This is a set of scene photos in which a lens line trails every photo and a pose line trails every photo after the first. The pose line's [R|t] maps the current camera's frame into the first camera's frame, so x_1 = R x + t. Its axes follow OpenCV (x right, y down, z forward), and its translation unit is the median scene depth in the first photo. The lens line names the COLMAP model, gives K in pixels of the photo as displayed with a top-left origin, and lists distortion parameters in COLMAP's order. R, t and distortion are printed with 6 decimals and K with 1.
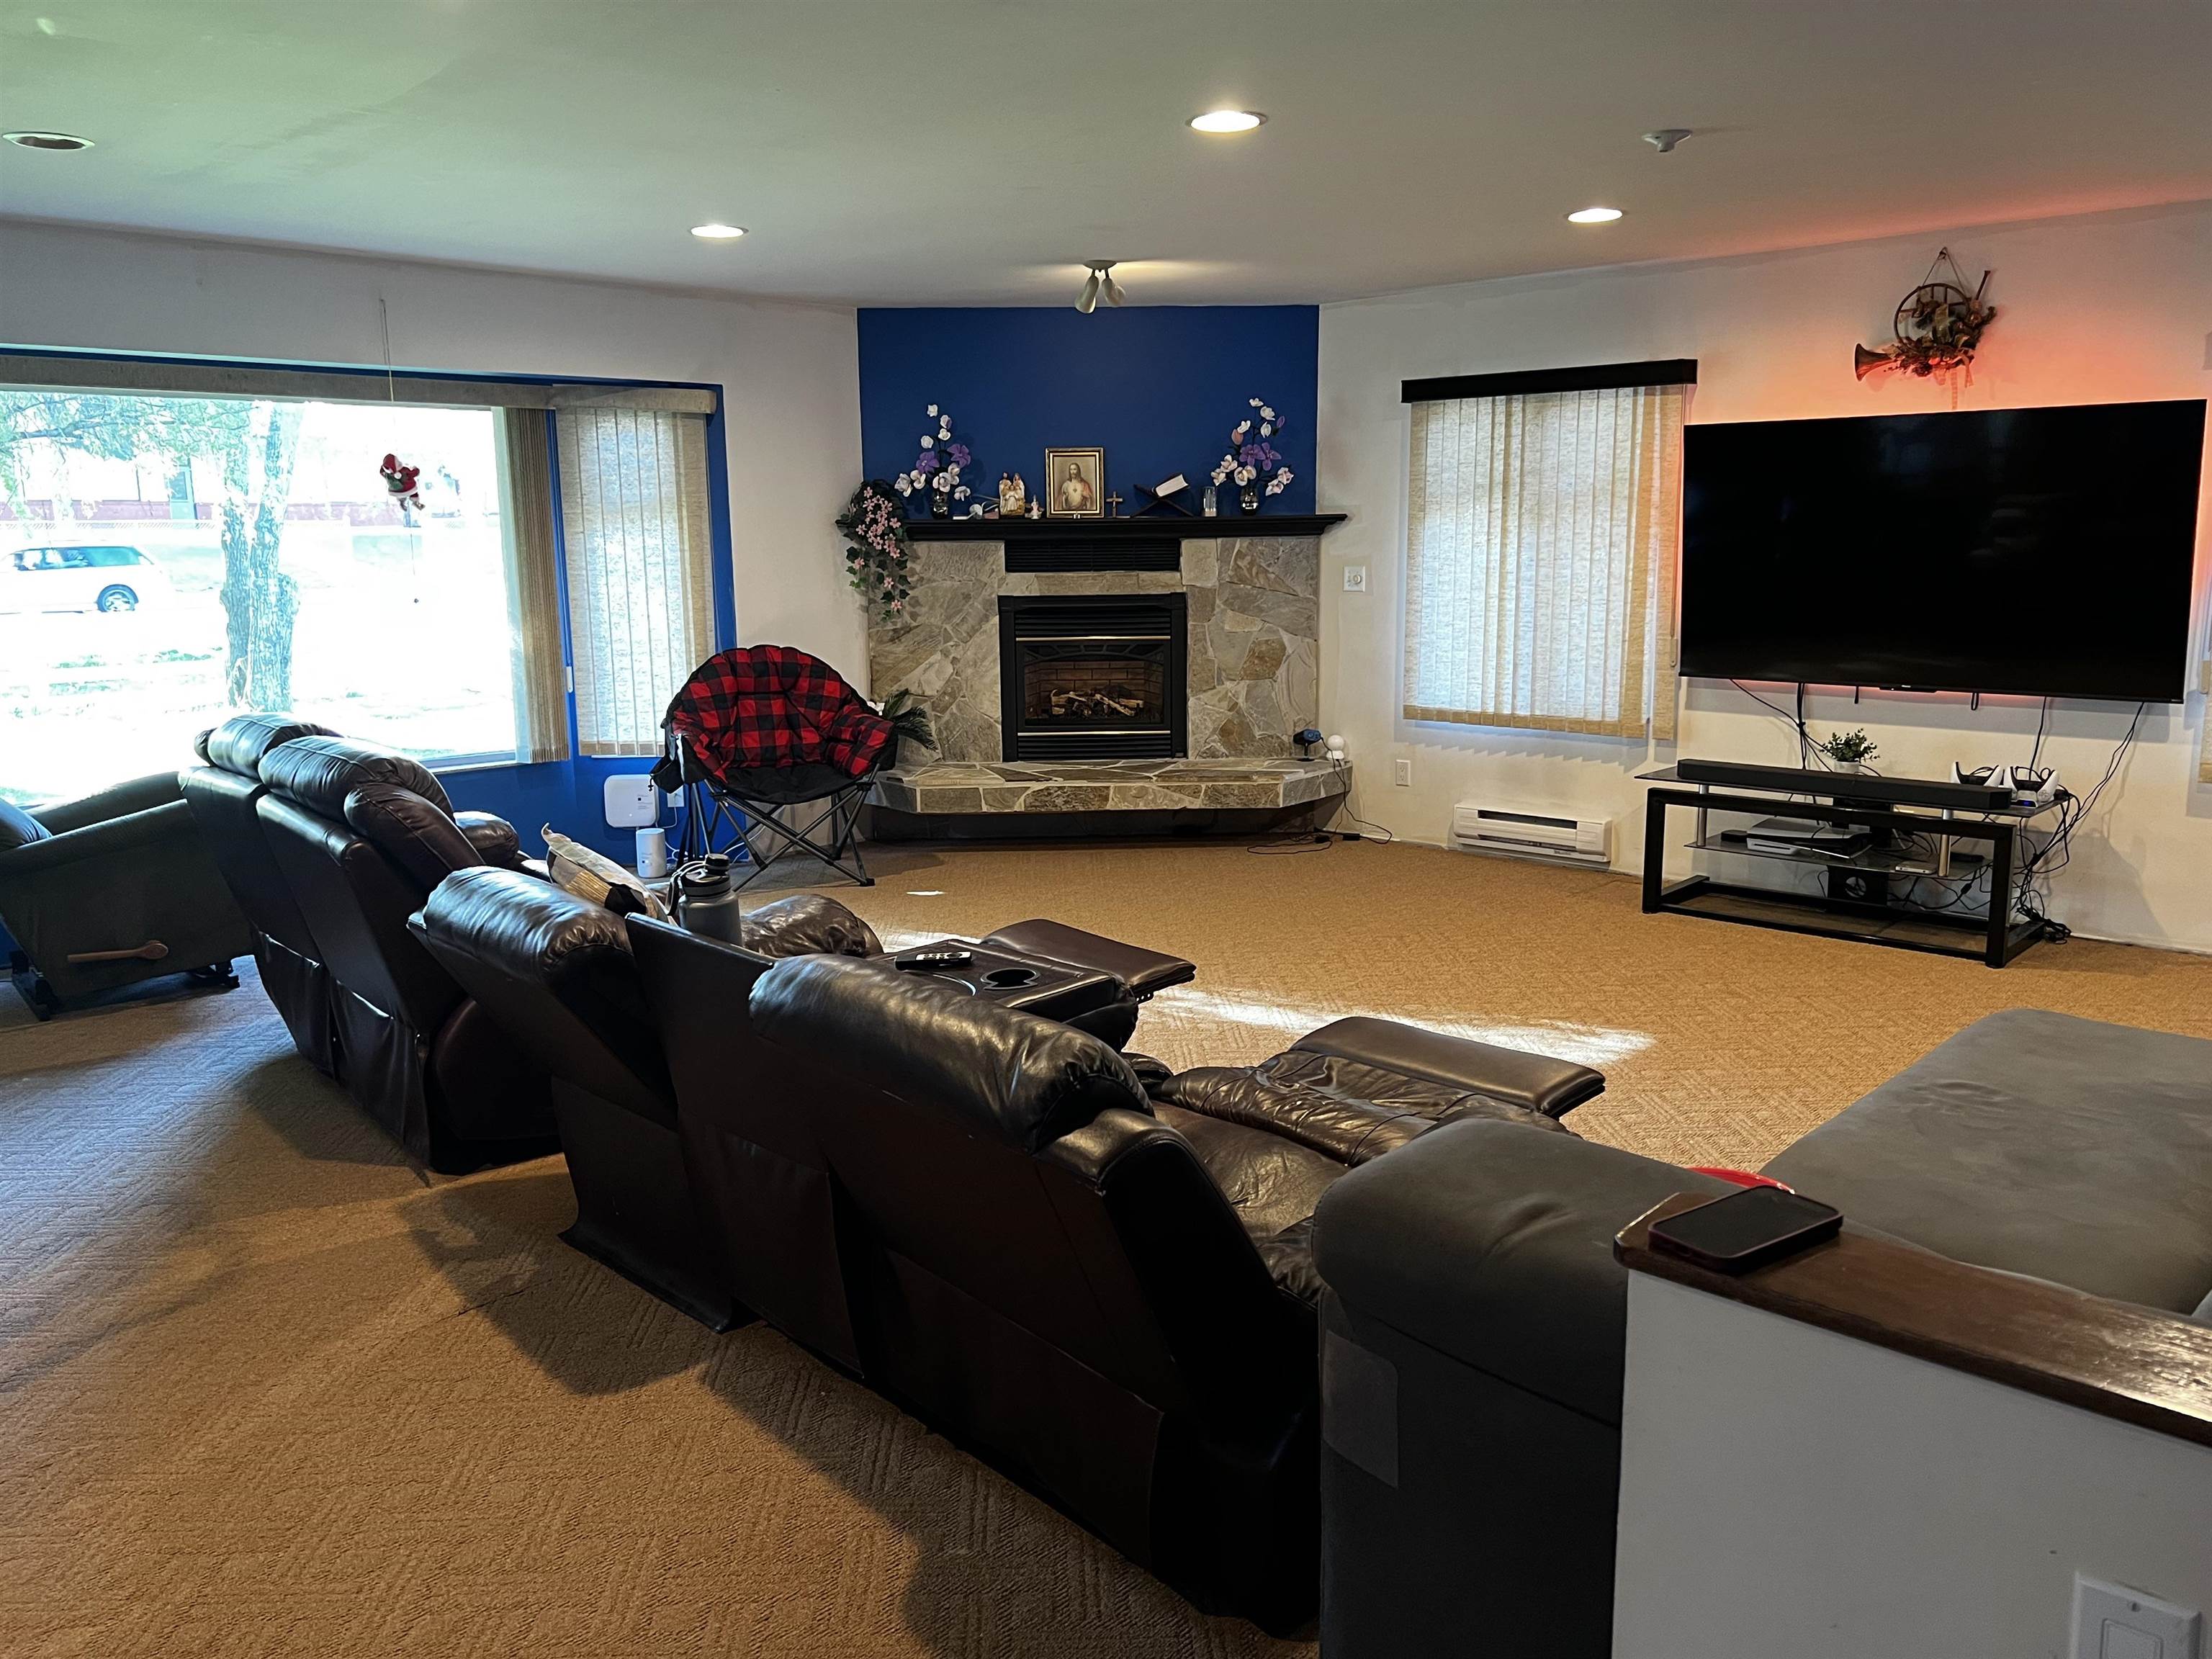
lens RADIAL K [[1655.5, 0, 1091.2], [0, 1655.5, 821.6], [0, 0, 1]] dist [0.057880, -0.089280]
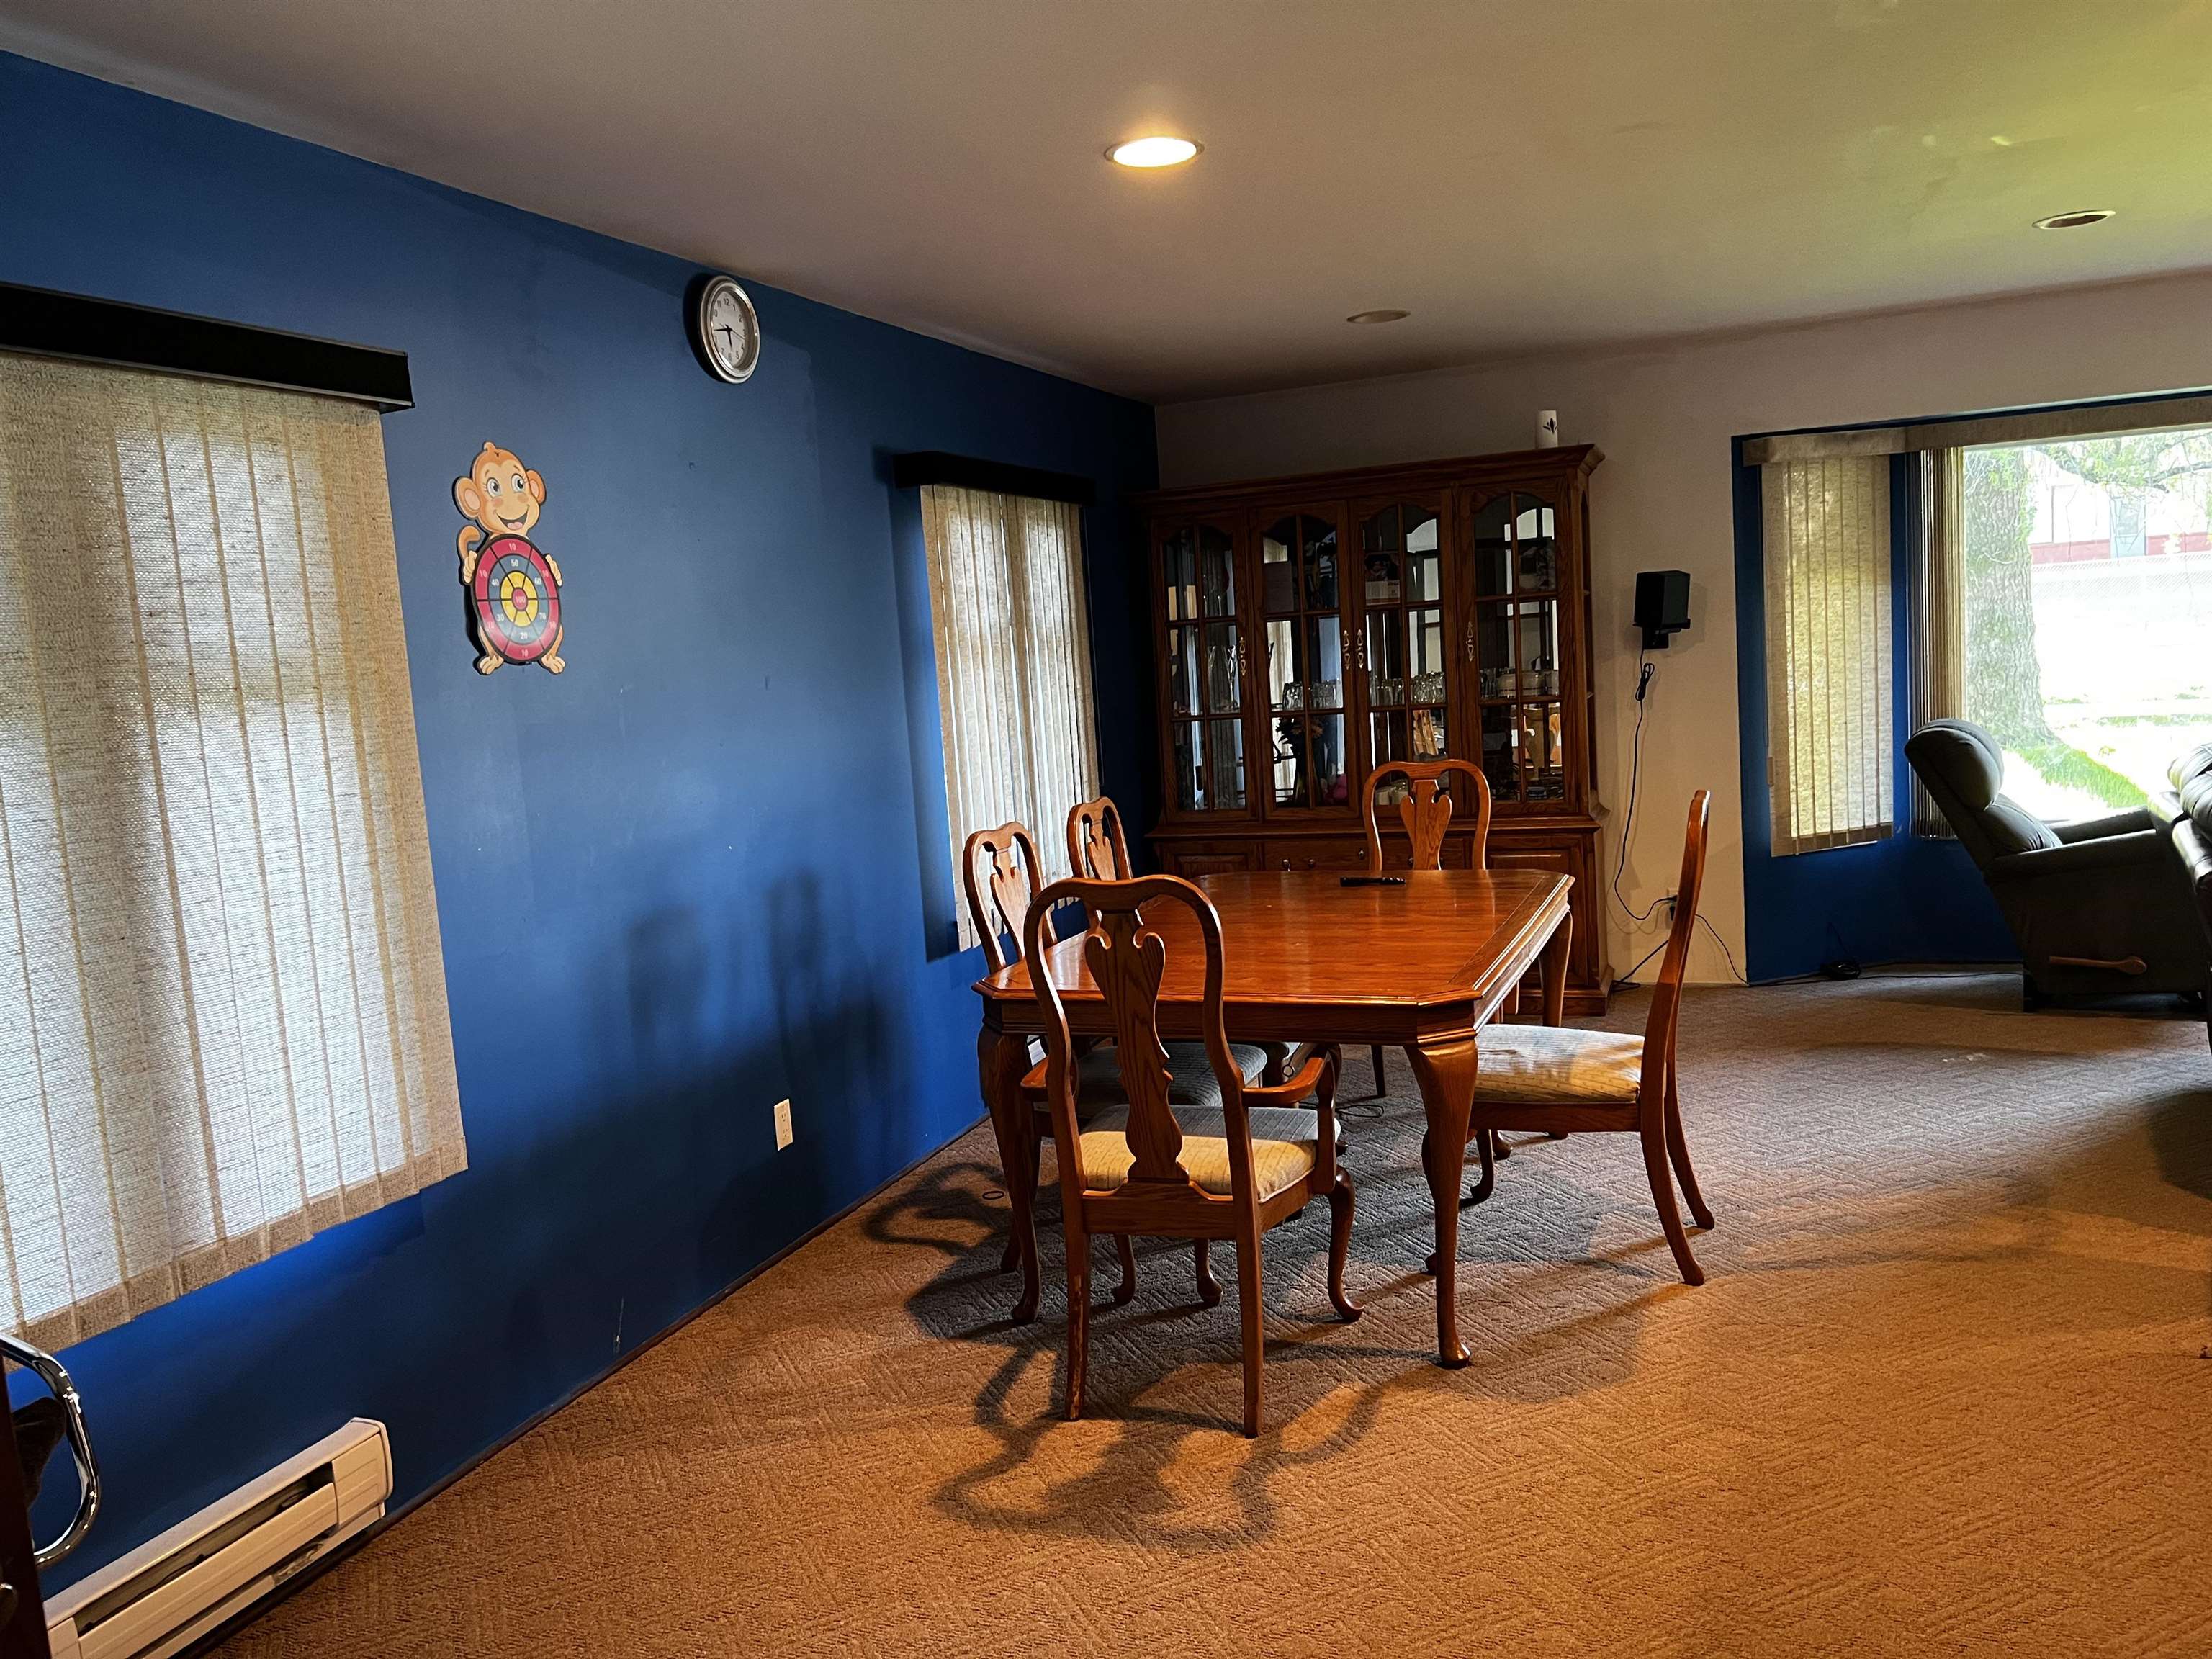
lens RADIAL K [[1668.5, 0, 1106.0], [0, 1668.5, 829.5], [0, 0, 1]] dist [0.090732, -0.091084]
pose [[0.365104, 0.089958, -0.926610, 0.143998], [-0.100542, 0.993309, 0.056818, -0.002780], [0.925522, 0.072418, 0.371706, 0.004799]]
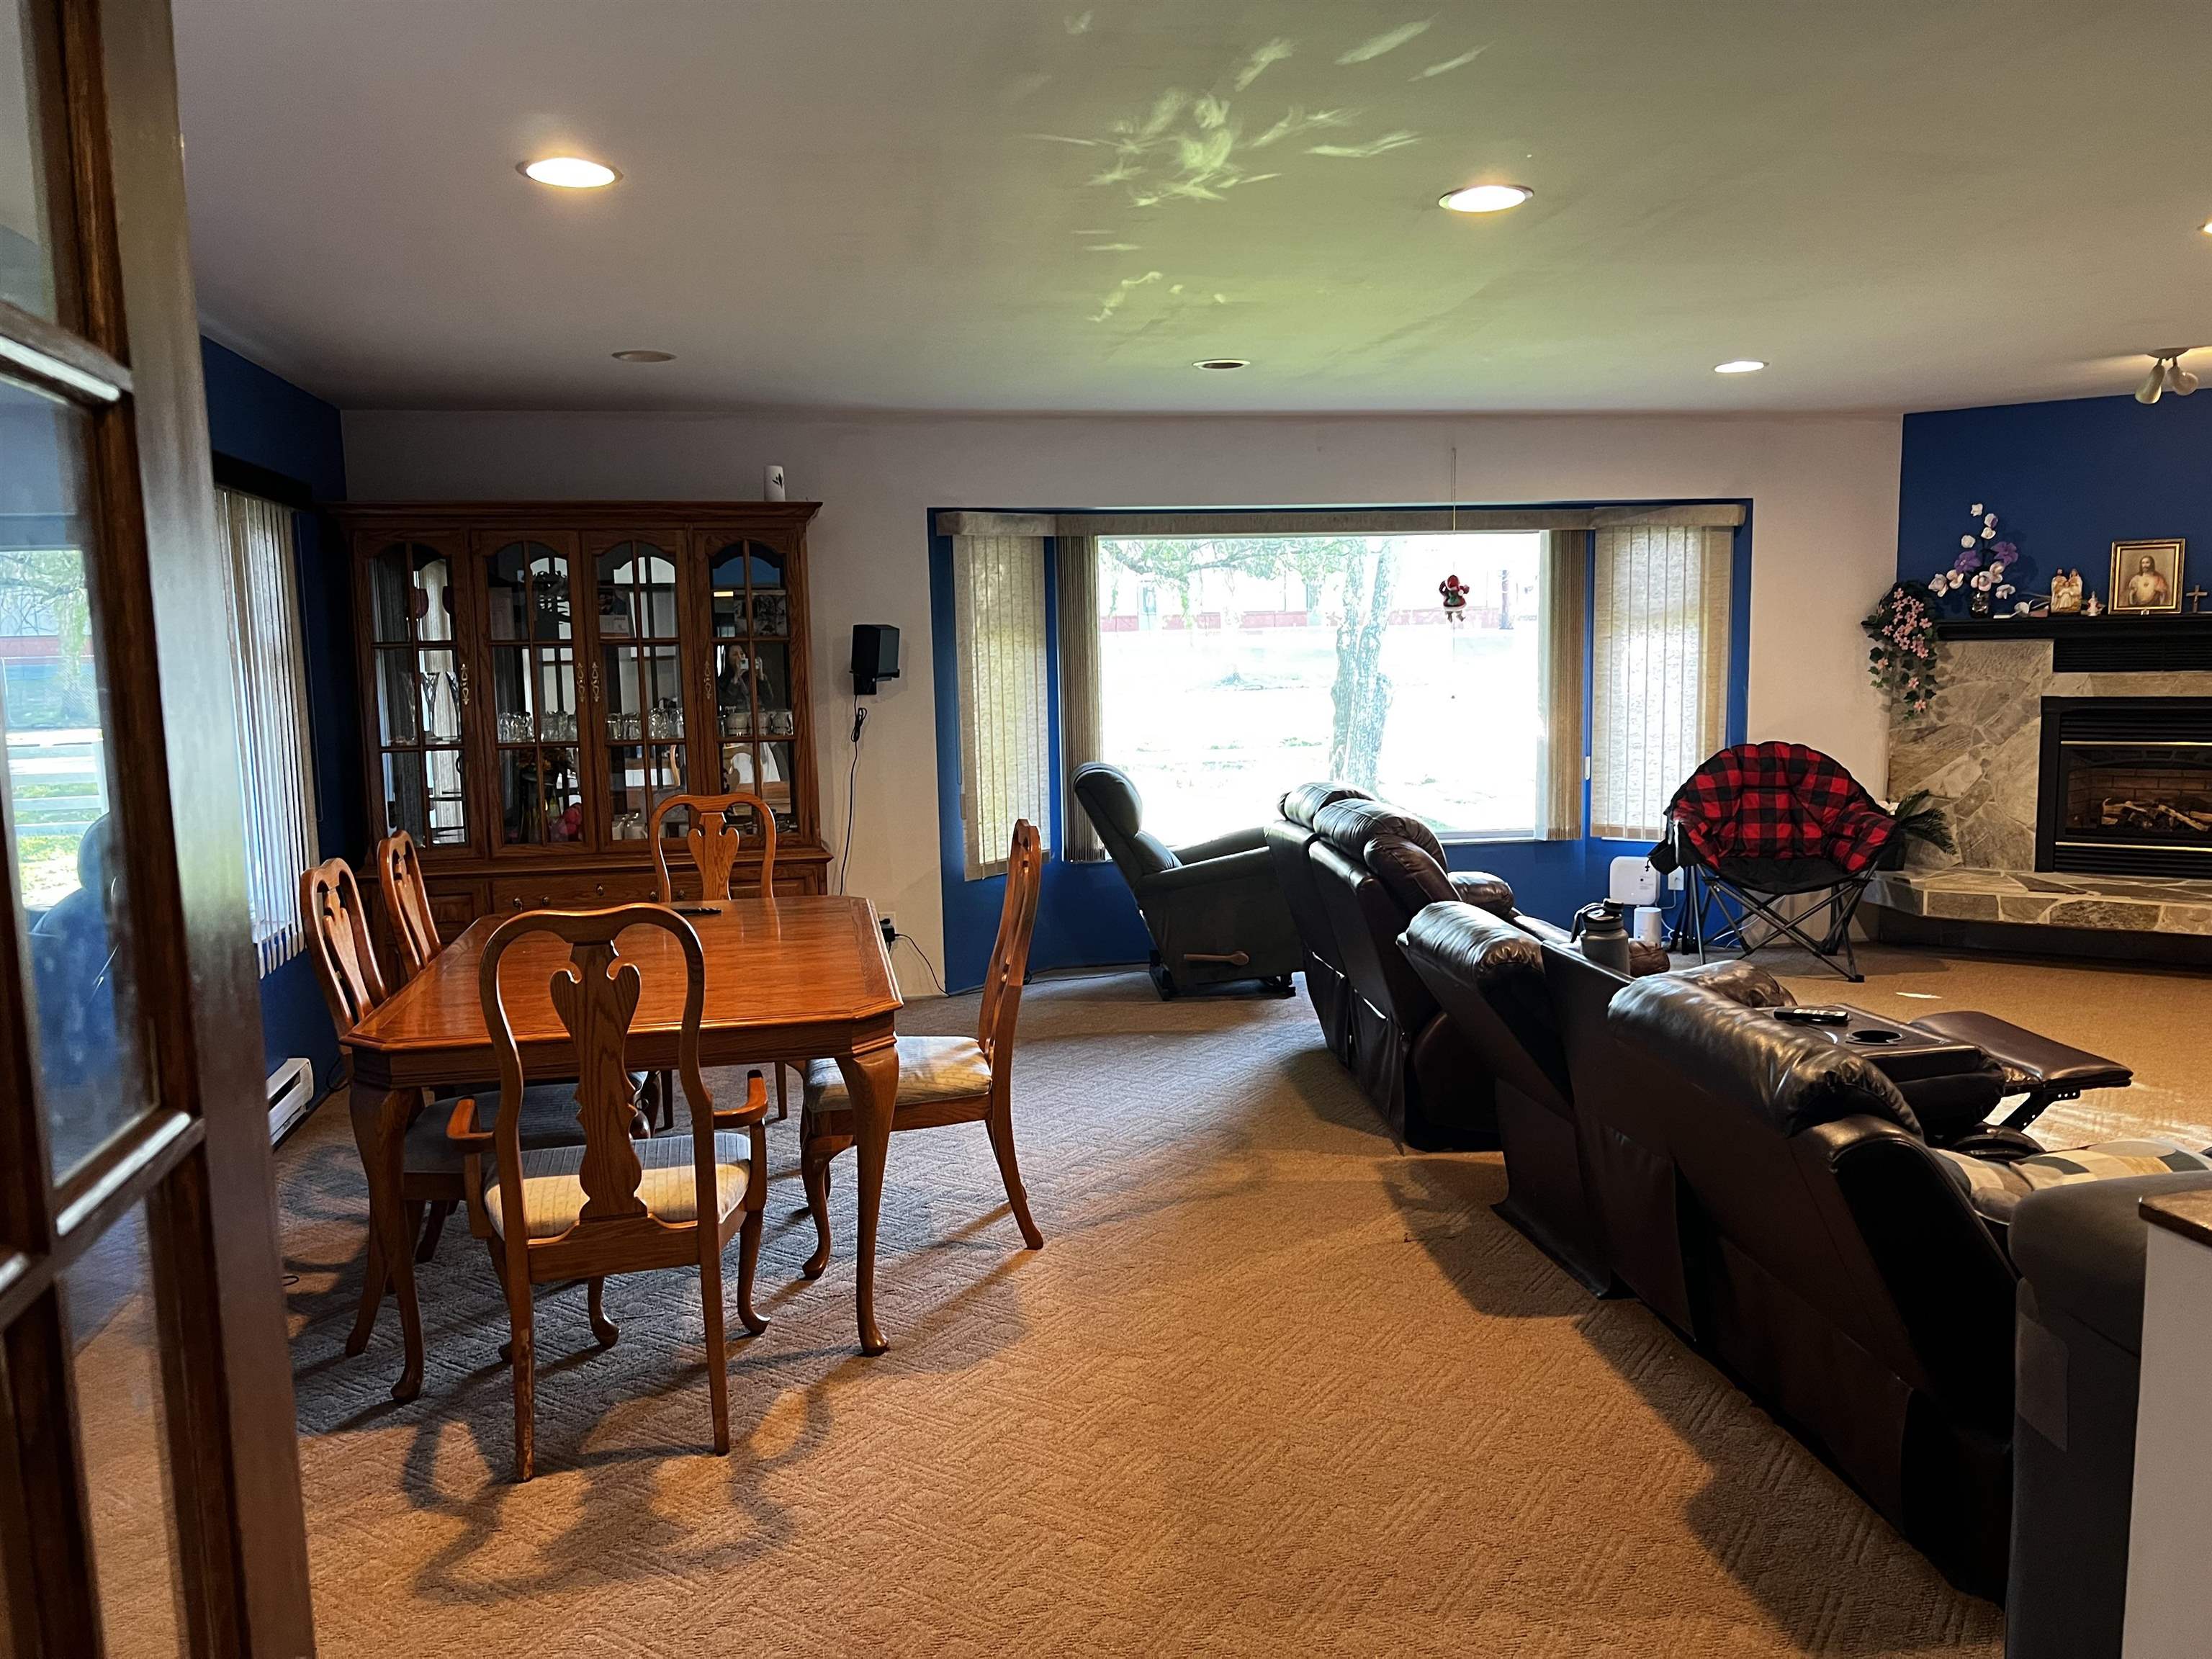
lens RADIAL K [[1664.0, 0, 1059.2], [0, 1664.0, 856.7], [0, 0, 1]] dist [0.084680, -0.106175]
pose [[0.798592, 0.070375, -0.597744, 0.083681], [-0.092874, 0.995654, -0.006859, 0.014955], [0.594664, 0.060993, 0.801657, -0.114301]]
